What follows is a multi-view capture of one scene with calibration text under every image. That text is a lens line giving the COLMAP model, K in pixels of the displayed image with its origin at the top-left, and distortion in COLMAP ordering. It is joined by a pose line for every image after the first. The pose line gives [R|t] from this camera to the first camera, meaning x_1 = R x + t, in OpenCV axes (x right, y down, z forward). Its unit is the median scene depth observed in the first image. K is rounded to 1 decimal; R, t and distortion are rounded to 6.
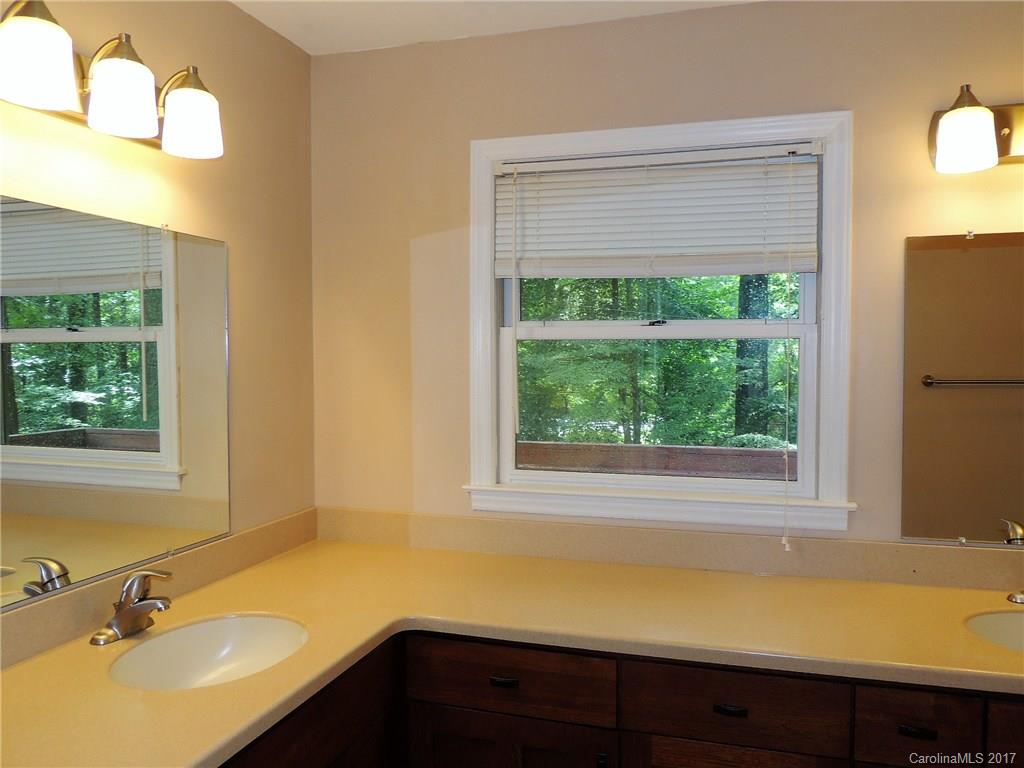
lens RADIAL K [[809.4, 0, 512.6], [0, 809.4, 385.3], [0, 0, 1]] dist [0.001069, 0.000176]
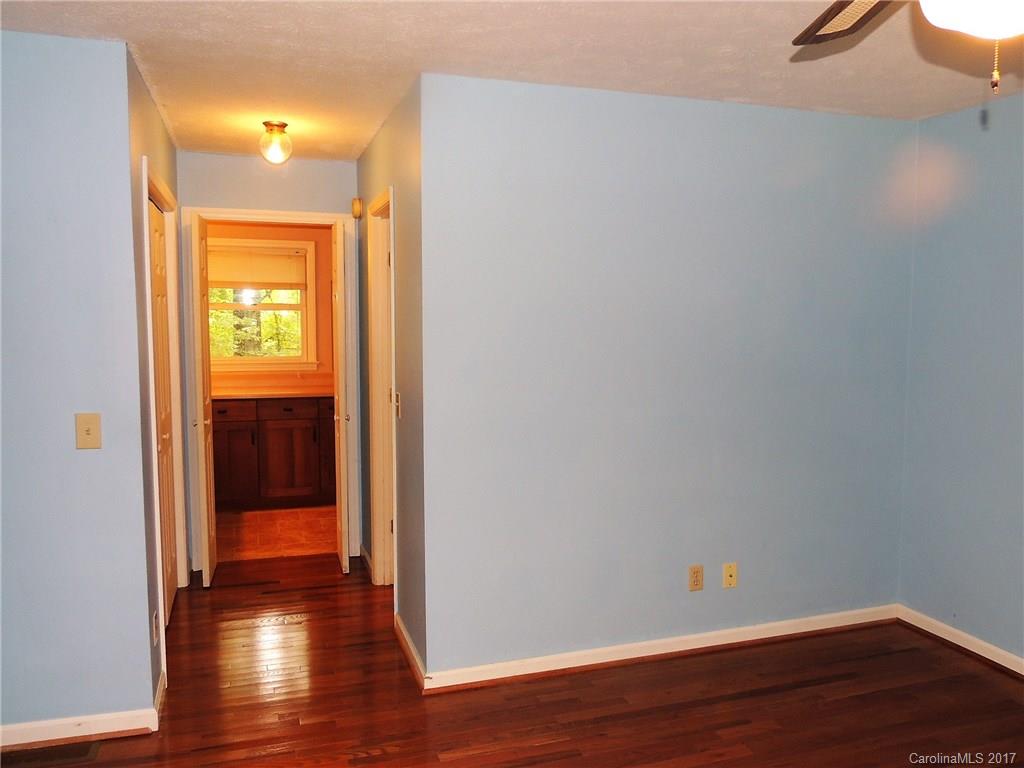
lens RADIAL K [[809.4, 0, 512.7], [0, 809.4, 384.7], [0, 0, 1]] dist [0.001069, 0.000176]
pose [[0.815031, -0.043343, 0.577794, -0.106774], [0.015677, 0.998483, 0.052787, 0.010225], [-0.579205, -0.033965, 0.814474, -0.272164]]
